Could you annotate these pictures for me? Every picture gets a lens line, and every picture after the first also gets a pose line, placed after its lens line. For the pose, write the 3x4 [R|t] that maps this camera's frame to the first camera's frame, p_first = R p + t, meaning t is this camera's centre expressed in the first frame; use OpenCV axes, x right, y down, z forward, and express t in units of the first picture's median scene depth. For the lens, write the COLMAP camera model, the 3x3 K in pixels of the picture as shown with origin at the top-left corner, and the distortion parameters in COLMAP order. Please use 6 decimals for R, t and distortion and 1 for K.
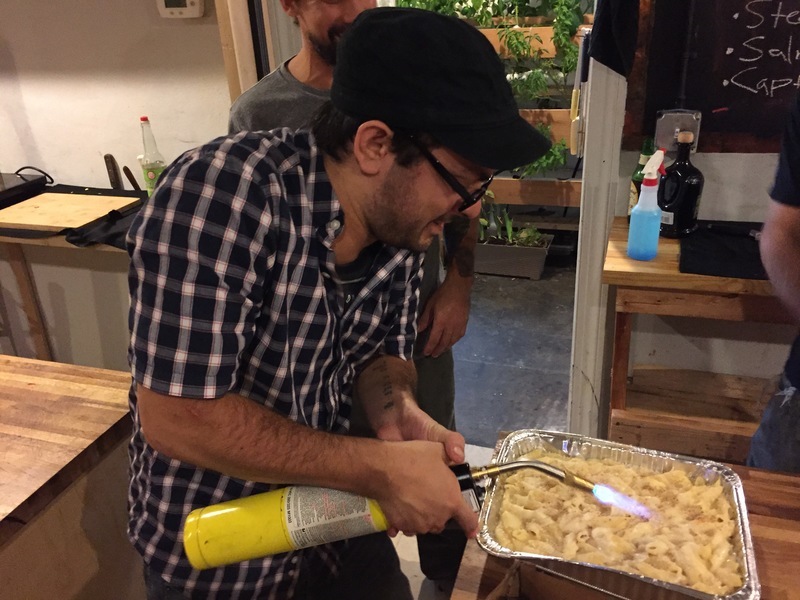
lens RADIAL K [[691.3, 0, 396.9], [0, 691.3, 304.2], [0, 0, 1]] dist [0.009537, -0.005508]
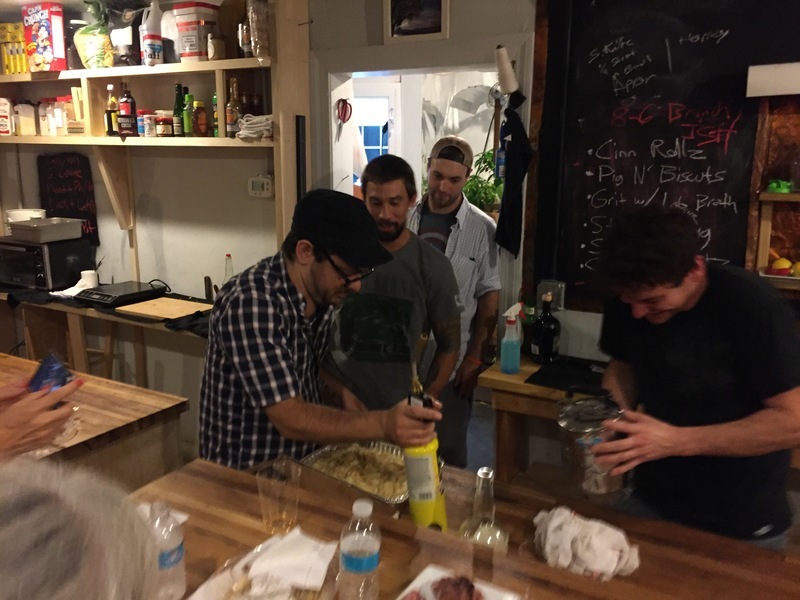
lens RADIAL K [[691.3, 0, 404.0], [0, 691.3, 298.5], [0, 0, 1]] dist [0.009537, -0.005508]
pose [[0.978754, 0.098541, -0.179805, 0.310247], [-0.136331, 0.967774, -0.211723, 0.100911], [0.153147, 0.231738, 0.960647, -0.407872]]
